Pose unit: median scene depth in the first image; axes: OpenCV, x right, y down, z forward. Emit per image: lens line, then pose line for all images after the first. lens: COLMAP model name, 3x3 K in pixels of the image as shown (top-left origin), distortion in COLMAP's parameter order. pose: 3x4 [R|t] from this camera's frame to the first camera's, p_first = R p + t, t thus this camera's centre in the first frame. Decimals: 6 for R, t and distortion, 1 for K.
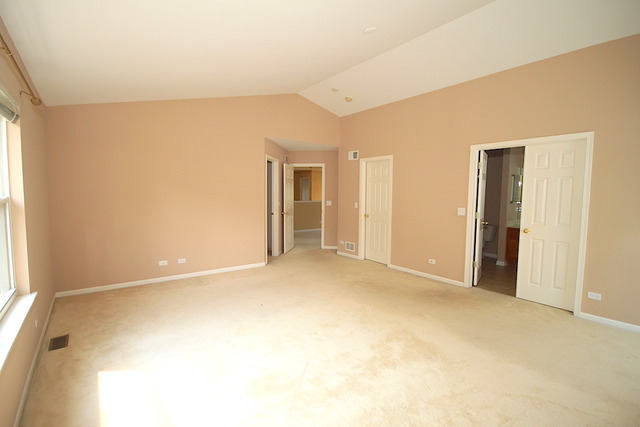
lens RADIAL K [[298.9, 0, 324.6], [0, 298.9, 215.0], [0, 0, 1]] dist [-0.000322, 0.000453]
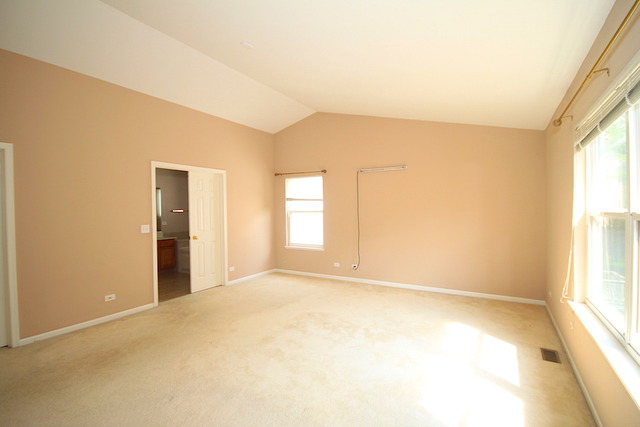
lens RADIAL K [[298.9, 0, 324.1], [0, 298.9, 208.9], [0, 0, 1]] dist [-0.000322, 0.000453]
pose [[-0.356125, -0.011824, 0.934364, -0.728877], [0.084511, 0.995415, 0.044807, -0.081354], [-0.930609, 0.094921, -0.353492, 0.947400]]
